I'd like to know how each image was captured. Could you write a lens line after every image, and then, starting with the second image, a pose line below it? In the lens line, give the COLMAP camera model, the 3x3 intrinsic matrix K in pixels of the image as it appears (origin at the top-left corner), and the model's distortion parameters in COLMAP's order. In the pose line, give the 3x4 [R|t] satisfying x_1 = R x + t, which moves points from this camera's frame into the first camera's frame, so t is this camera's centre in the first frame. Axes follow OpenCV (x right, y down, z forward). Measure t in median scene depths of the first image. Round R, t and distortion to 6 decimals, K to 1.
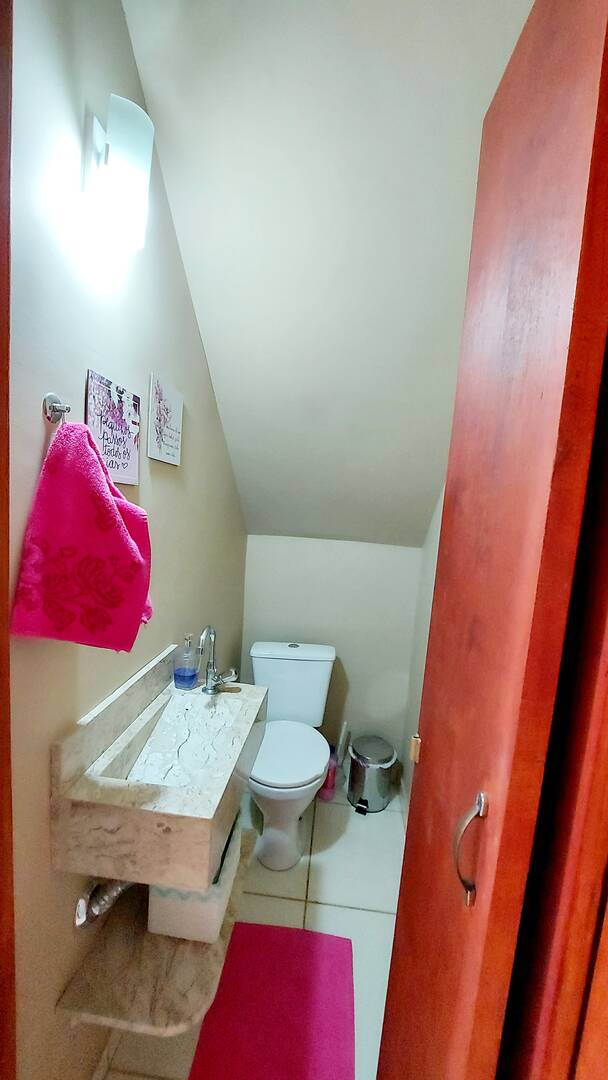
lens RADIAL K [[440.2, 0, 305.7], [0, 440.2, 543.6], [0, 0, 1]] dist [-0.017444, -0.000528]
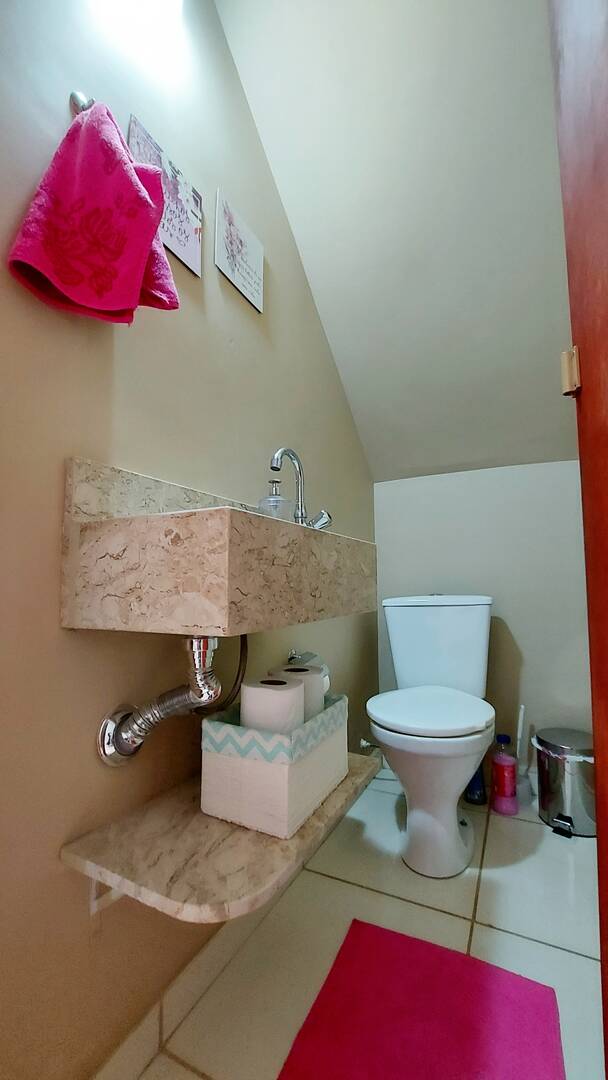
lens RADIAL K [[440.2, 0, 298.1], [0, 440.2, 541.2], [0, 0, 1]] dist [-0.017444, -0.000528]
pose [[0.924003, -0.109182, -0.366466, 0.098595], [0.033014, 0.977570, -0.208007, 0.665964], [0.380957, 0.180101, 0.906882, 0.358157]]
